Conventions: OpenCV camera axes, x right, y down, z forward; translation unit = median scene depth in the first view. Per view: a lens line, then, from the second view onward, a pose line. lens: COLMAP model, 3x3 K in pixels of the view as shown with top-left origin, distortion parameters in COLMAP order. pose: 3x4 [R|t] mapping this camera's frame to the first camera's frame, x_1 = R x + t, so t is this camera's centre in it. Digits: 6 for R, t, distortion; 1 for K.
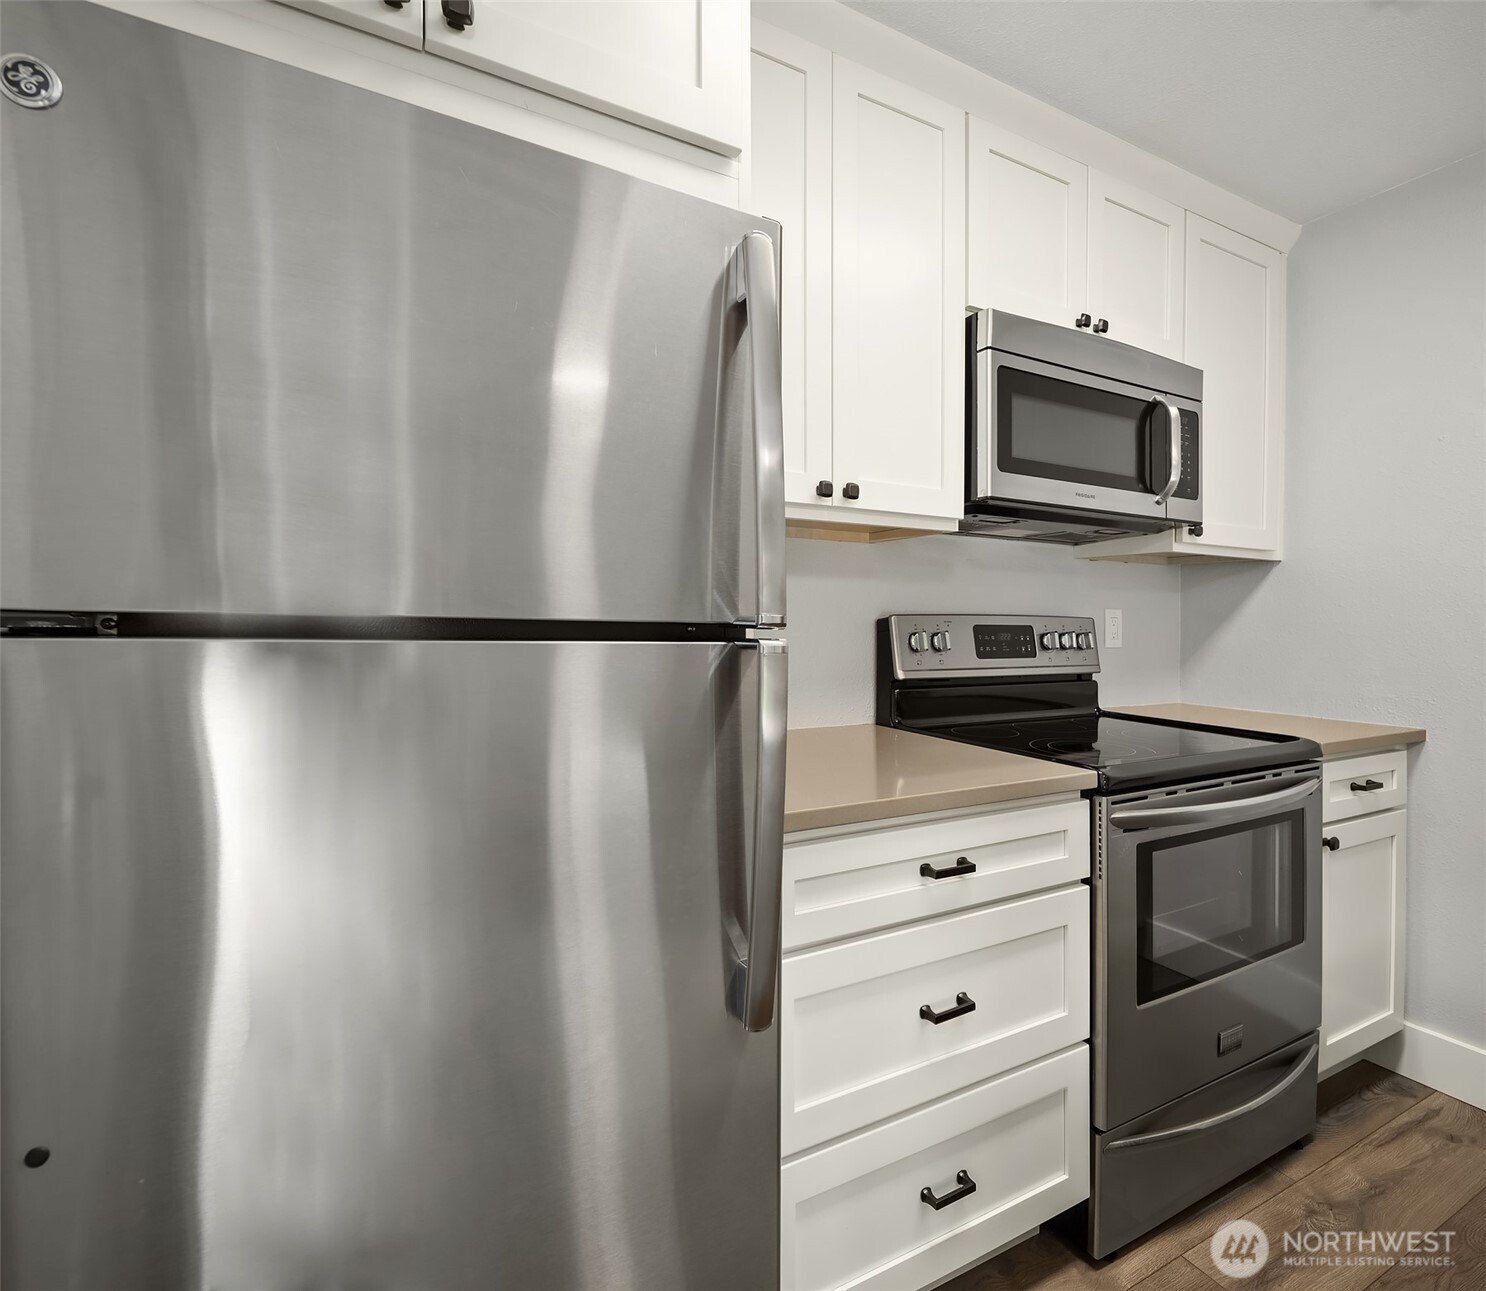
lens RADIAL K [[767.6, 0, 743.0], [0, 767.6, 645.5], [0, 0, 1]] dist [-0.026340, -0.000636]
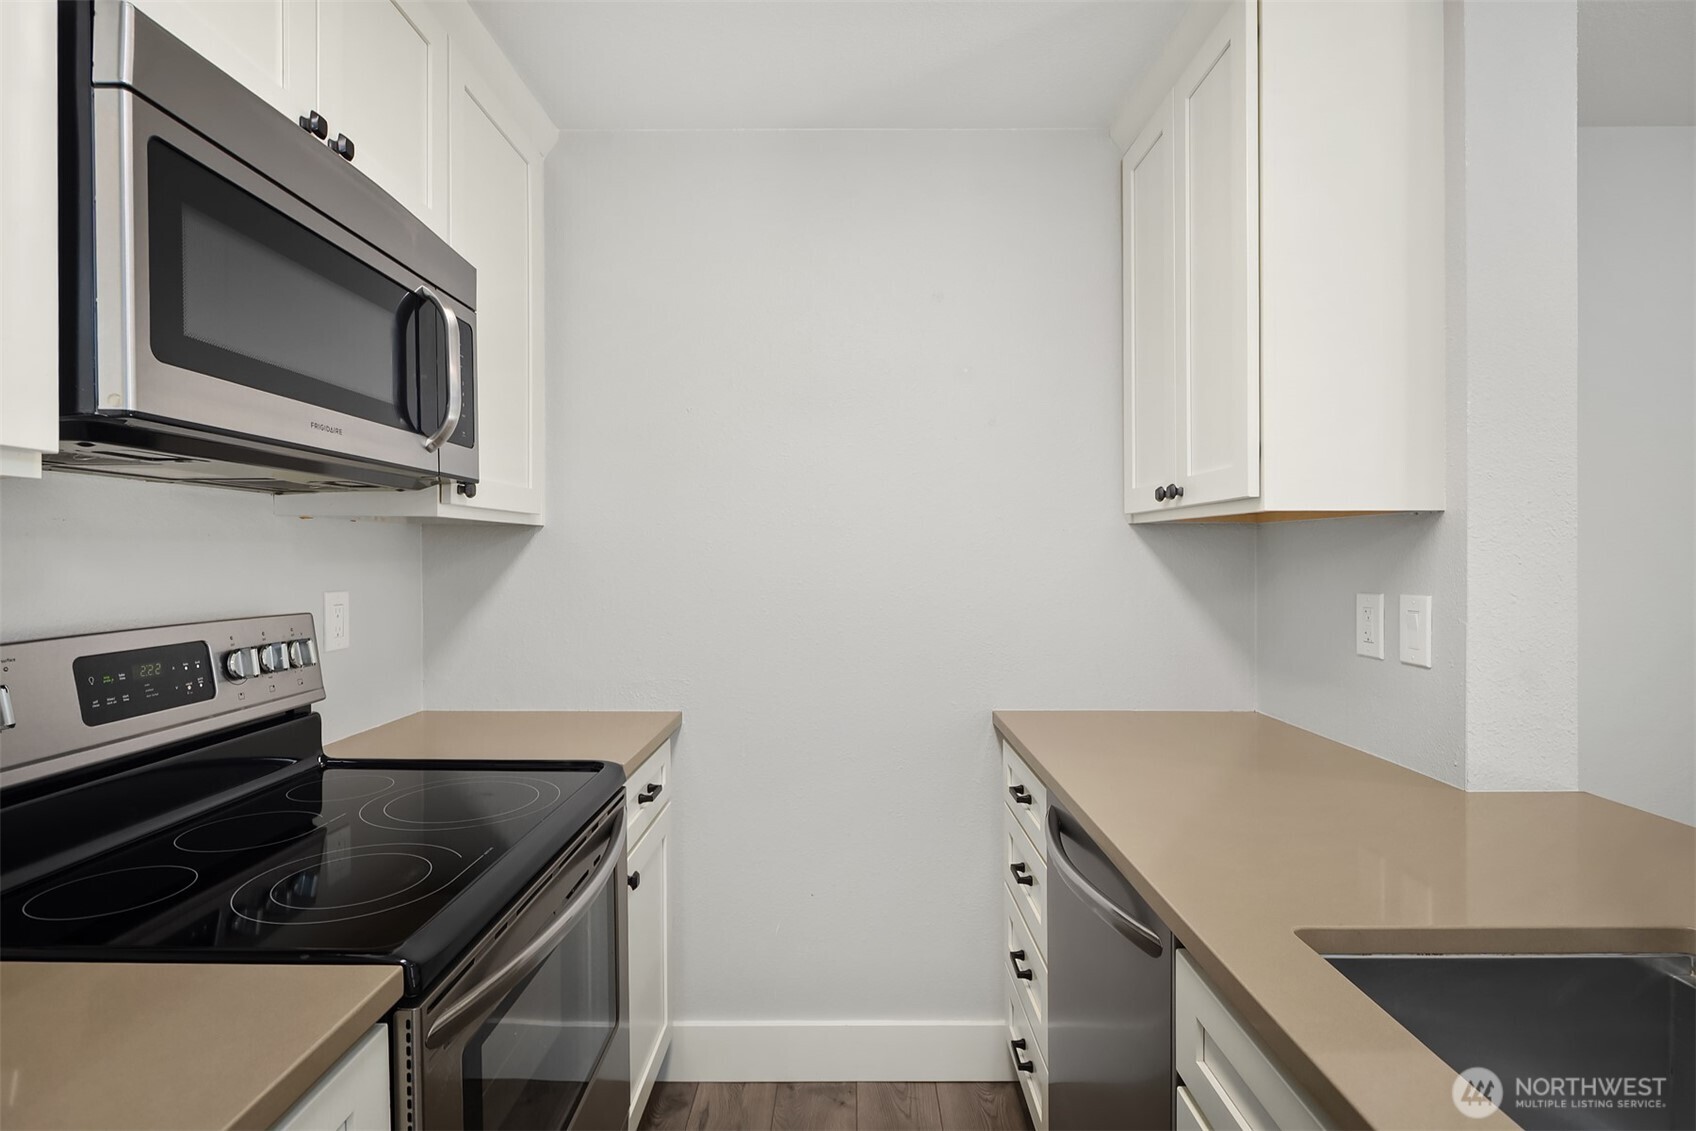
lens RADIAL K [[855.3, 0, 848.0], [0, 855.3, 565.5], [0, 0, 1]] dist [0.002210, 0.000256]
pose [[0.484999, -0.009265, 0.874465, 0.062799], [0.012224, 0.999918, 0.003815, -0.079478], [-0.874429, 0.008839, 0.485073, 0.298811]]
